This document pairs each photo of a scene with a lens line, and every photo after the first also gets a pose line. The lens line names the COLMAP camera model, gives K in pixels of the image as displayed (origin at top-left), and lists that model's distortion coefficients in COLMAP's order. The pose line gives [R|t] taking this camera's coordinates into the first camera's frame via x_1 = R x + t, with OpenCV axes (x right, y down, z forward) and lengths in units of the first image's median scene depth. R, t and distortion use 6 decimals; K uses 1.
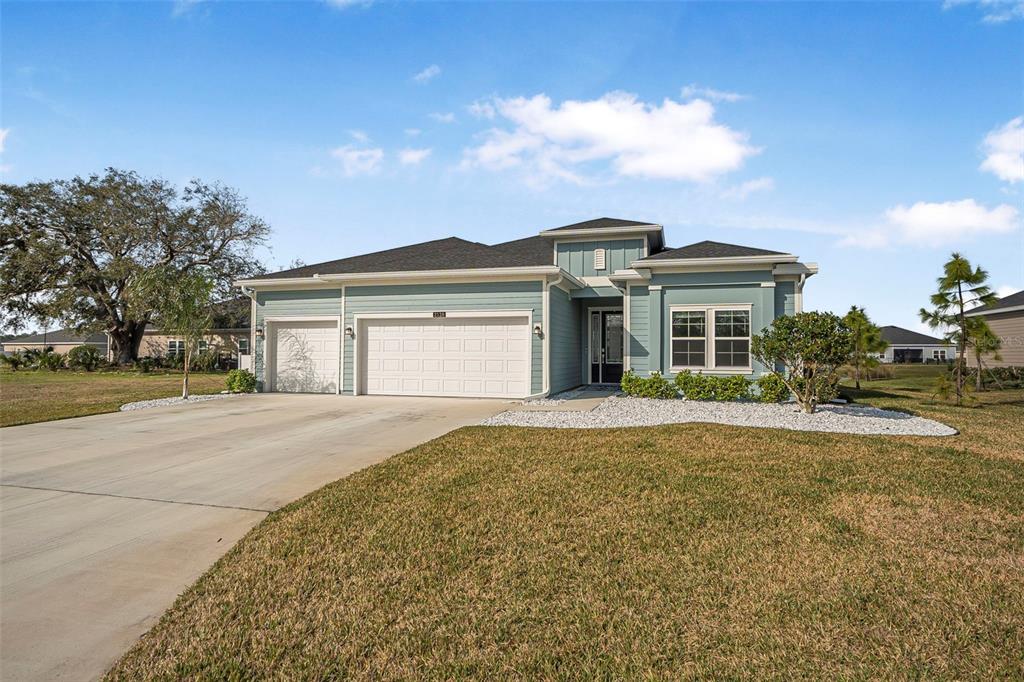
lens RADIAL K [[563.7, 0, 516.4], [0, 563.7, 338.0], [0, 0, 1]] dist [-0.006890, -0.001167]
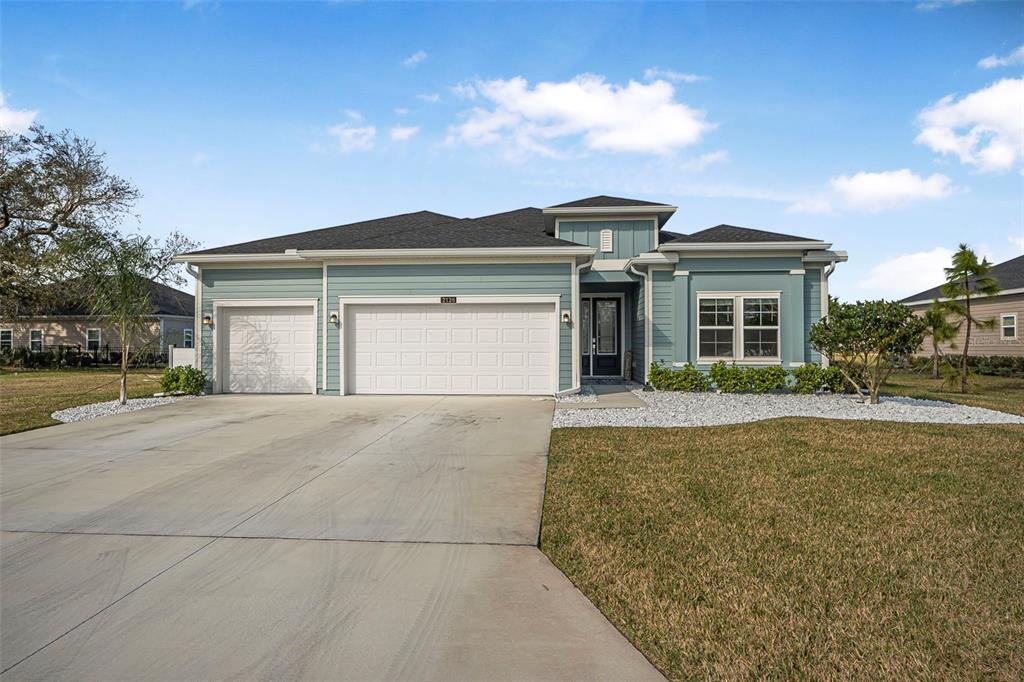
lens RADIAL K [[614.0, 0, 512.0], [0, 614.0, 341.0], [0, 0, 1]] dist [-0.005117, 0.000127]
pose [[0.980907, -0.004153, 0.194432, -0.228403], [-0.000253, 0.999744, 0.022631, 0.000053], [-0.194476, -0.022248, 0.980655, 0.057931]]
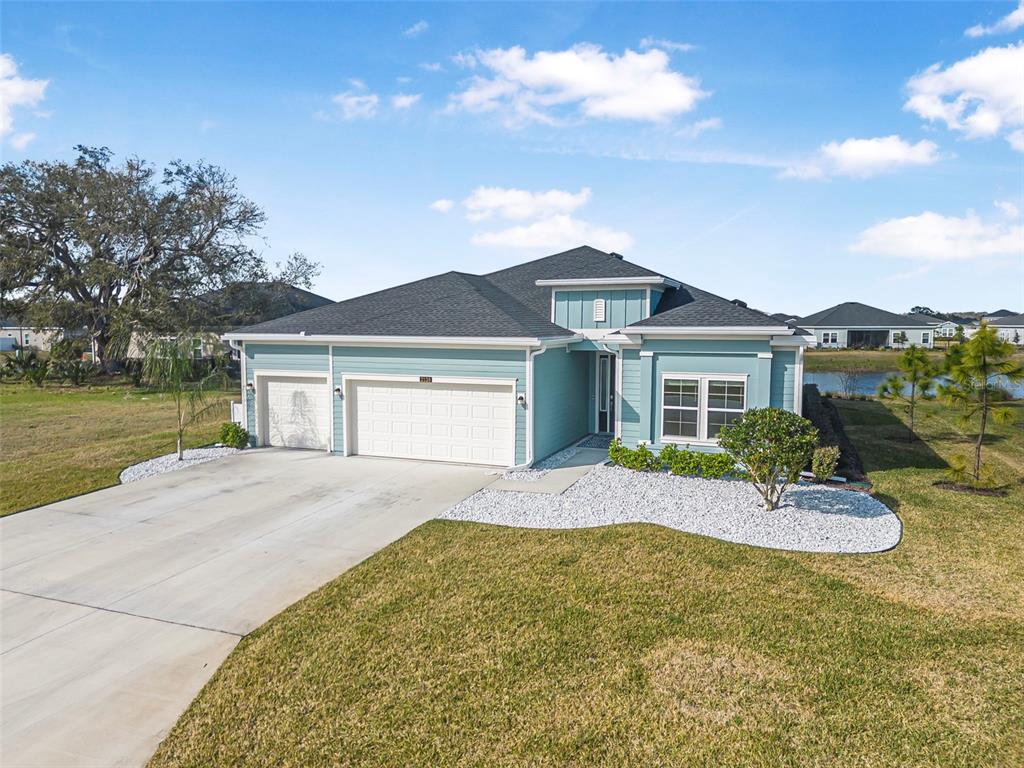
lens RADIAL K [[703.7, 0, 512.0], [0, 703.7, 384.0], [0, 0, 1]] dist [0.094083, -0.095072]
pose [[0.995338, 0.006301, -0.096241, 0.135409], [0.004892, 0.993282, 0.115618, -0.178552], [0.096323, -0.115550, 0.988620, -0.210262]]
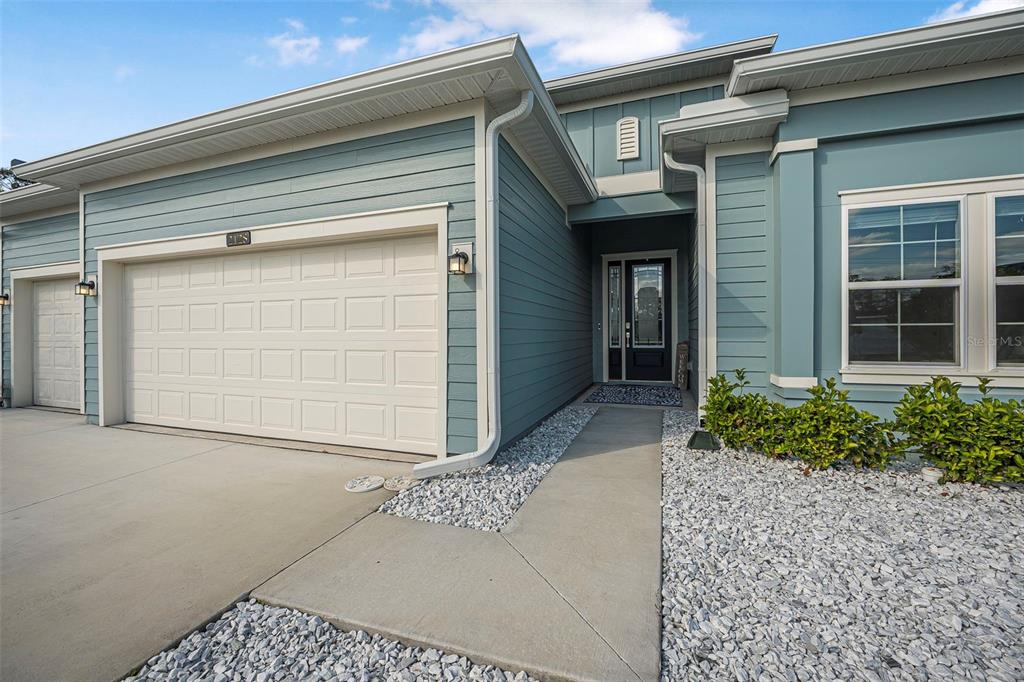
lens RADIAL K [[422.5, 0, 512.4], [0, 422.5, 335.0], [0, 0, 1]] dist [-0.017034, -0.000064]
pose [[0.997566, -0.010333, -0.068958, 0.082332], [0.012508, 0.999435, 0.031183, 0.021155], [0.068597, -0.031970, 0.997132, 0.721508]]
